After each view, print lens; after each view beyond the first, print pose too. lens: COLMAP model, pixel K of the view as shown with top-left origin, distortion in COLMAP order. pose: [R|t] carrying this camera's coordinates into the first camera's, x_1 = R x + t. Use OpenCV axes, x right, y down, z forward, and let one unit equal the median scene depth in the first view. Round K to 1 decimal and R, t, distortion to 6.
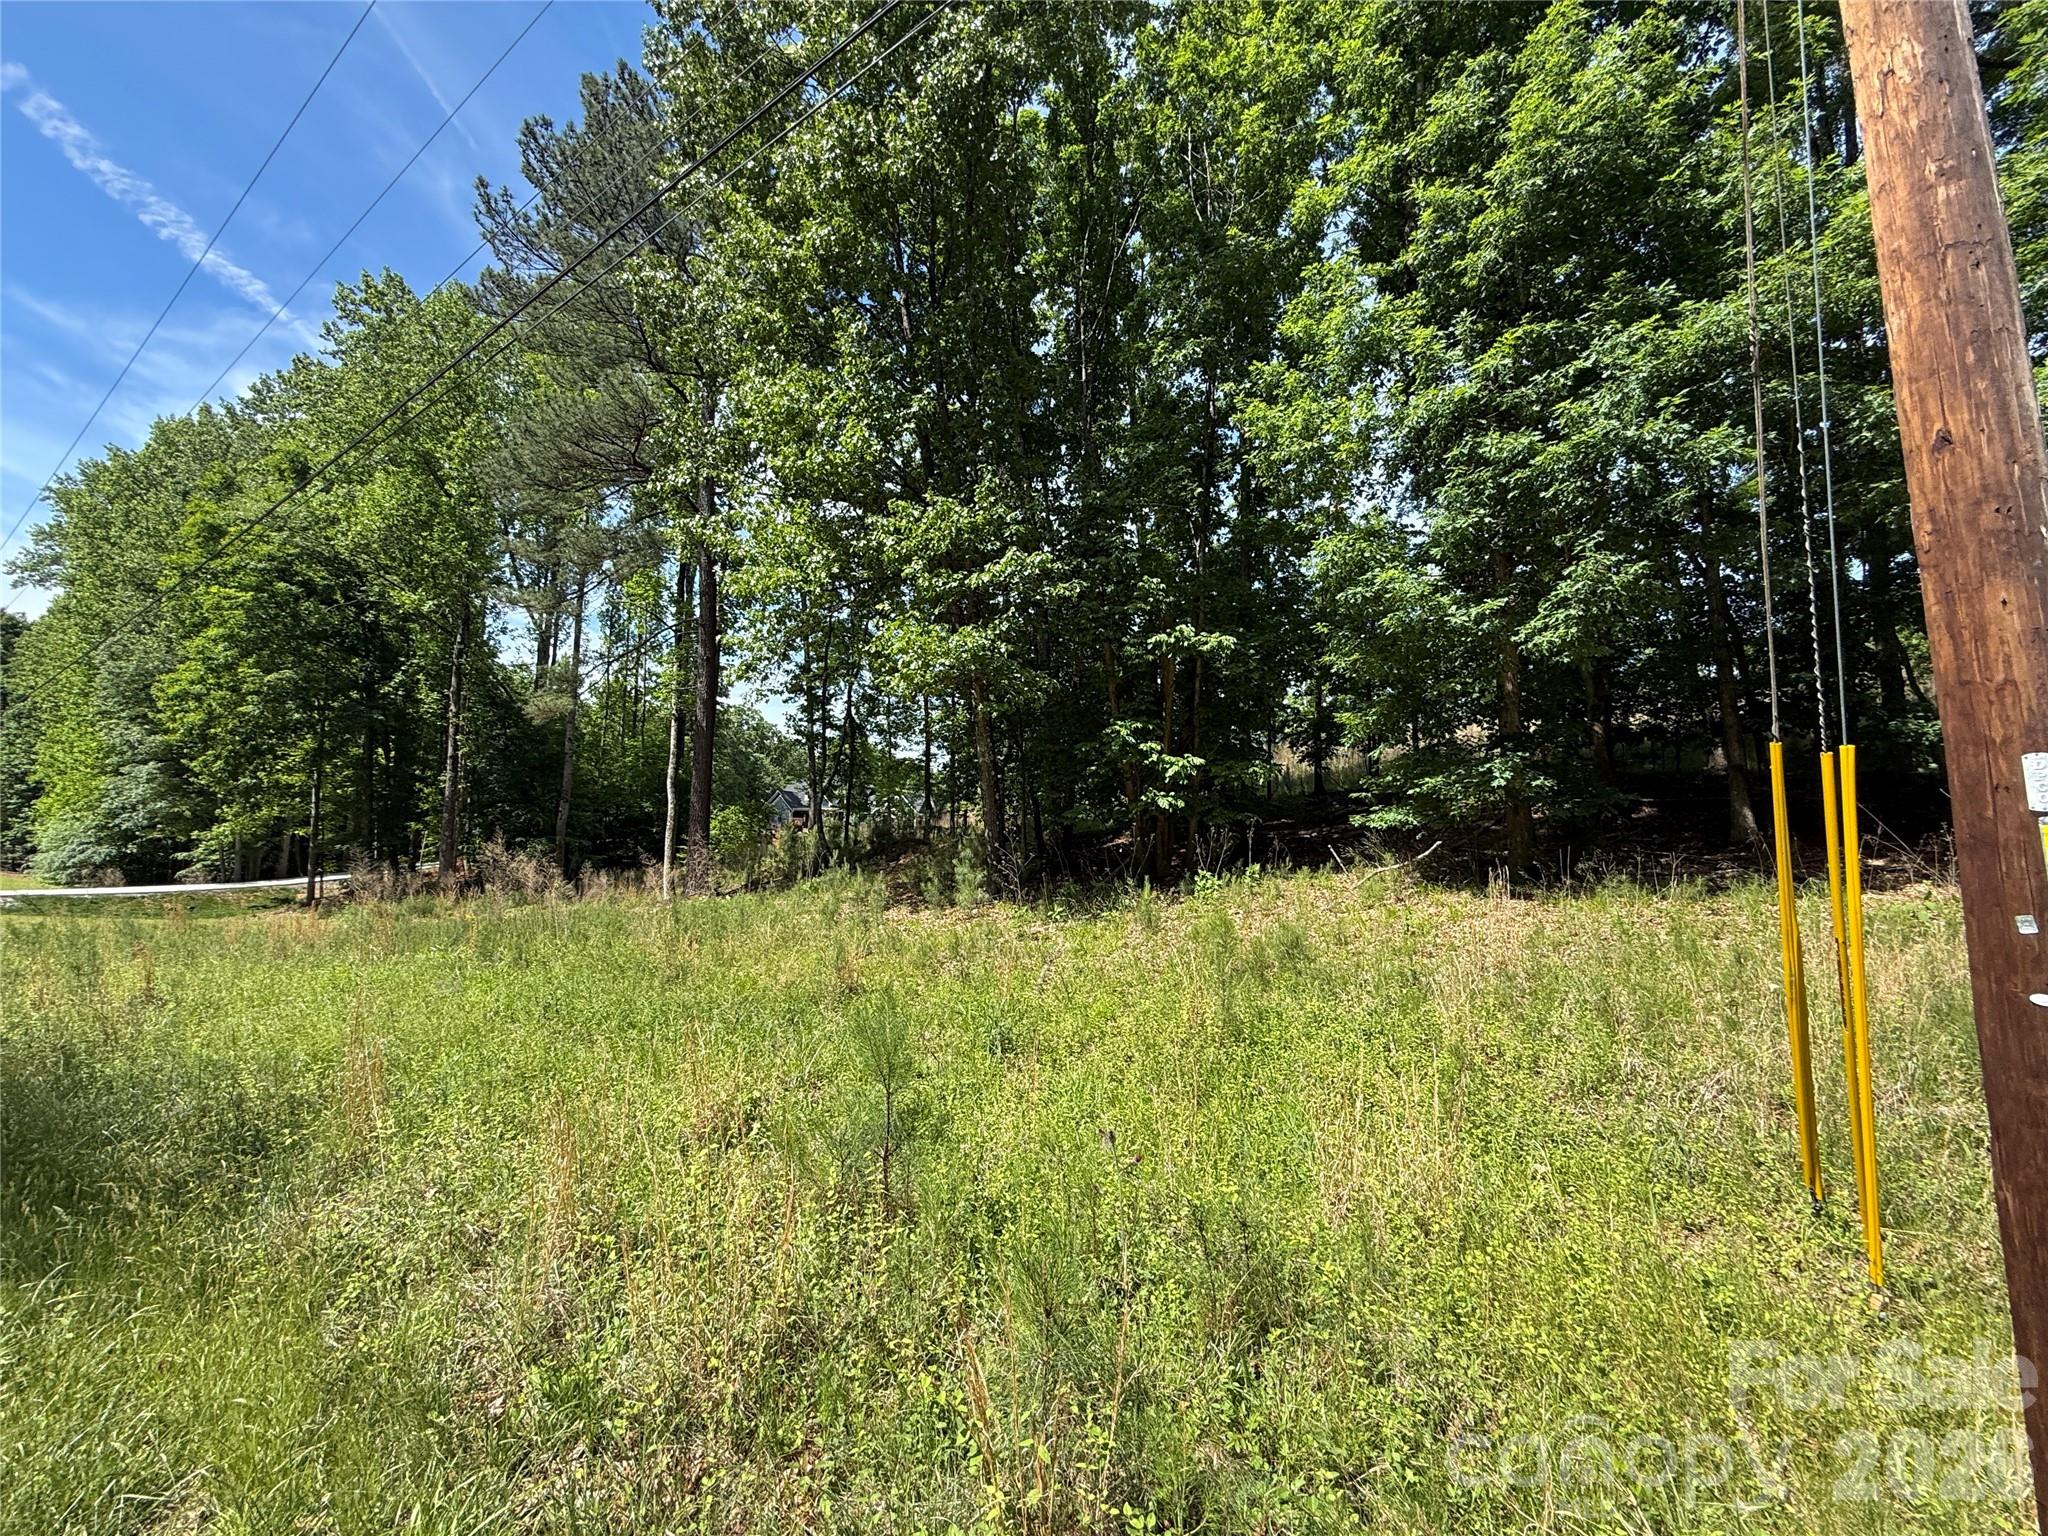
lens RADIAL K [[817.8, 0, 1017.8], [0, 817.8, 769.8], [0, 0, 1]] dist [0.000012, 0.000006]
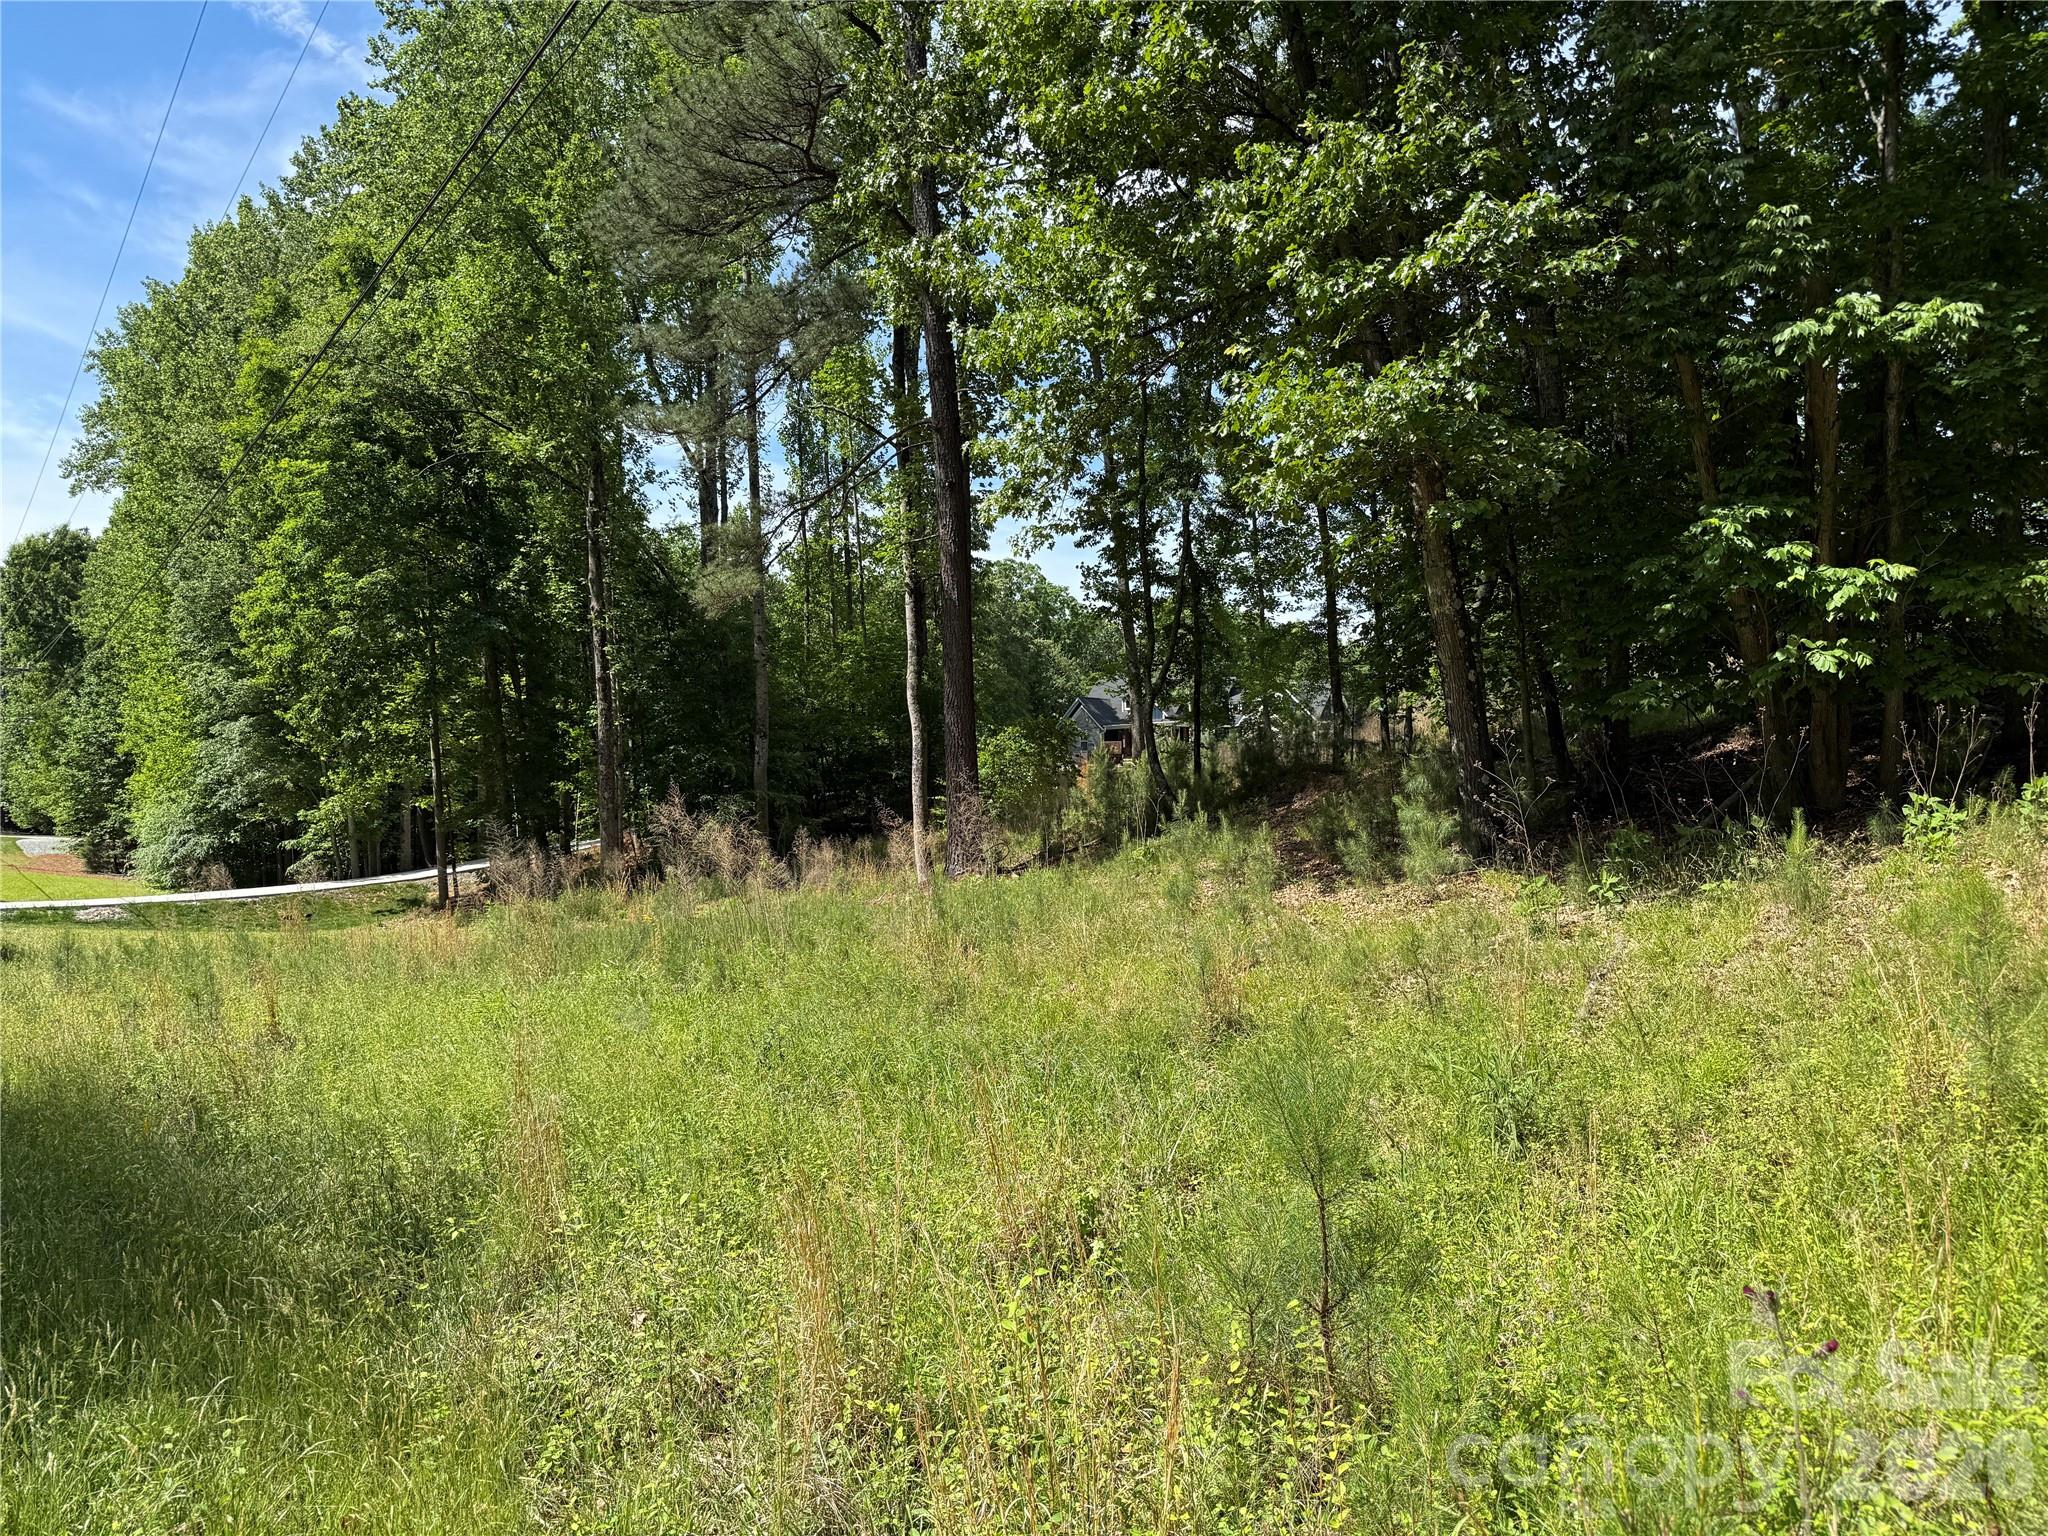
lens RADIAL K [[1433.7, 0, 1028.6], [0, 1433.7, 758.1], [0, 0, 1]] dist [0.075409, -0.107269]
pose [[0.947138, -0.055684, -0.315957, -0.003247], [0.079532, 0.994834, 0.063083, 0.002365], [0.310812, -0.084877, 0.946674, 0.003293]]
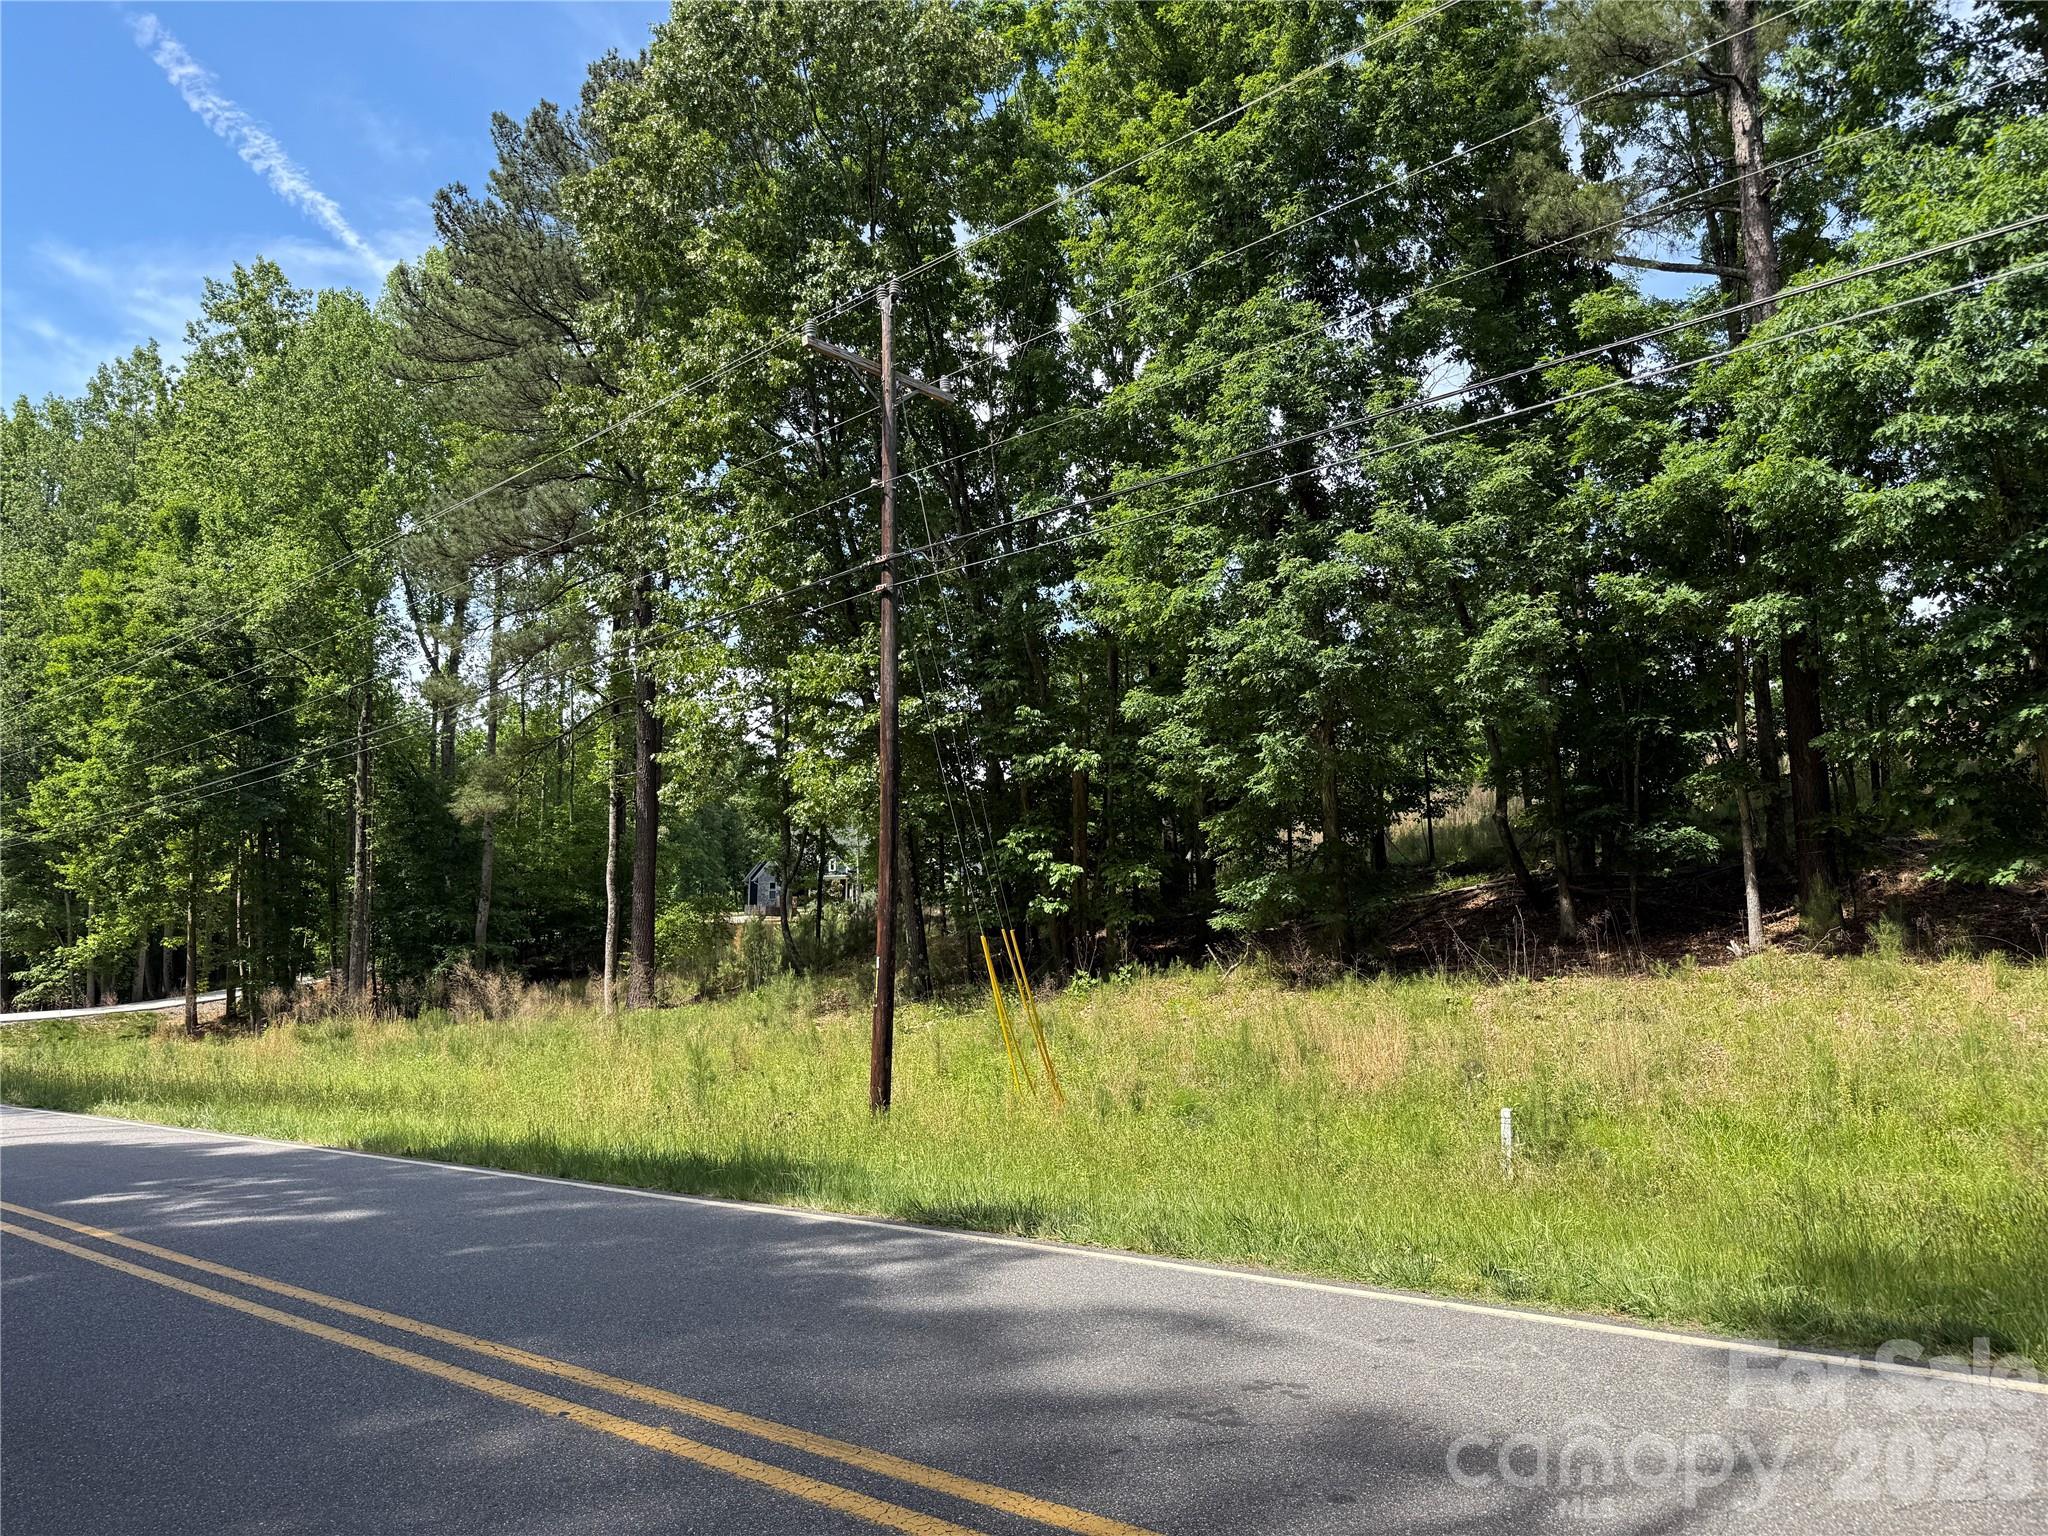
lens RADIAL K [[1449.6, 0, 1034.3], [0, 1449.6, 748.9], [0, 0, 1]] dist [0.074069, -0.086146]
pose [[0.992682, -0.038188, -0.114563, 0.259145], [0.035199, 0.998988, -0.027998, -0.079301], [0.115516, 0.023760, 0.993021, -0.615227]]
